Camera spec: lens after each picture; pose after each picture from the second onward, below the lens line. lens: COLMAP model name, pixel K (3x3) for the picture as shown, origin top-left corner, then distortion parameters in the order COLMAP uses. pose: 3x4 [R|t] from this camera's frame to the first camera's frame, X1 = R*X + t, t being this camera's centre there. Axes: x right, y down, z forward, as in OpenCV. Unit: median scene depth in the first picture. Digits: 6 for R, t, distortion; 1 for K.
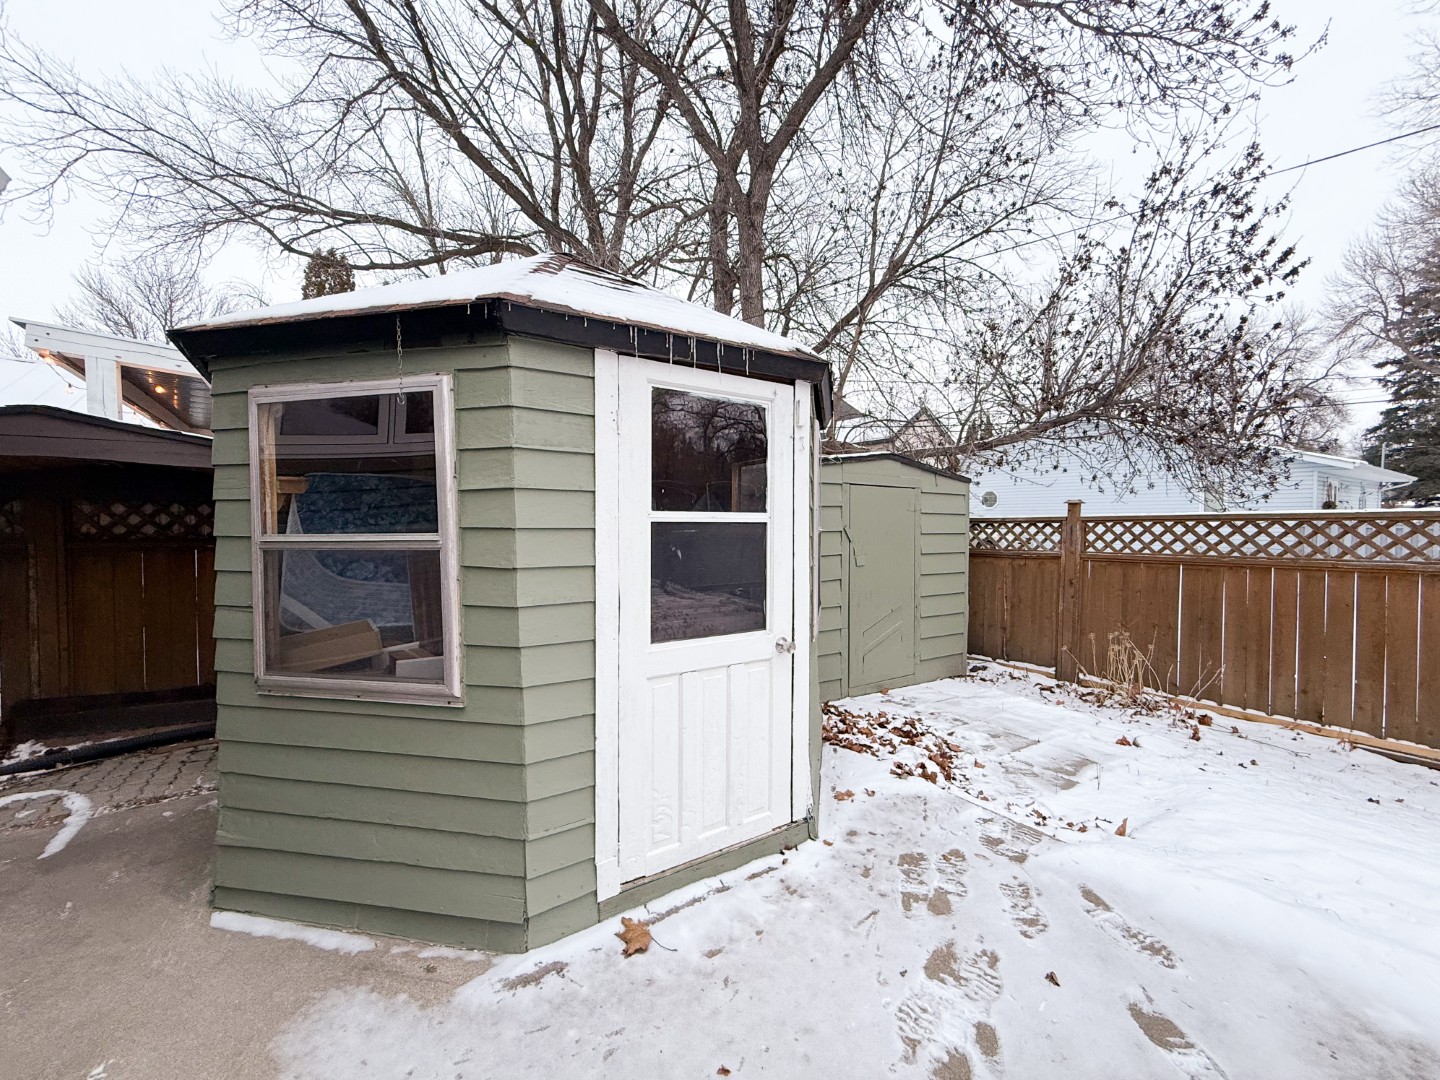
lens RADIAL K [[573.2, 0, 717.6], [0, 573.2, 535.7], [0, 0, 1]] dist [-0.001149, 0.000730]
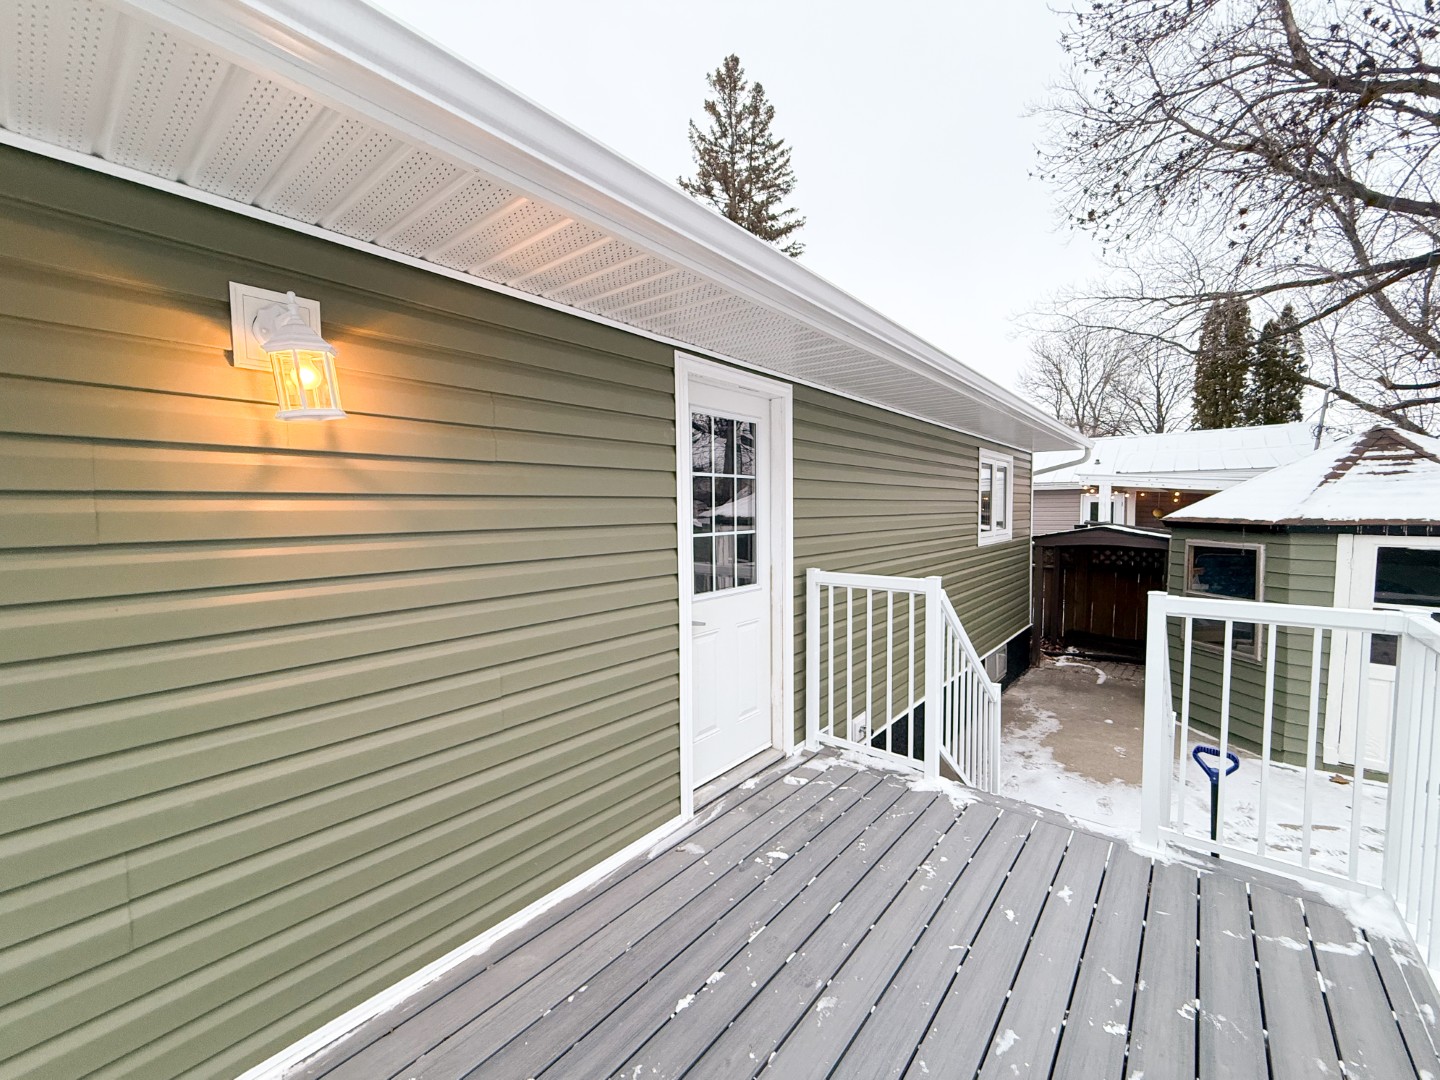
lens RADIAL K [[573.2, 0, 724.6], [0, 573.2, 543.8], [0, 0, 1]] dist [-0.001149, 0.000730]
pose [[0.274295, 0.062255, -0.959628, 1.356143], [-0.023971, 0.998035, 0.057895, -0.351699], [0.961347, 0.007123, 0.275248, -2.086465]]
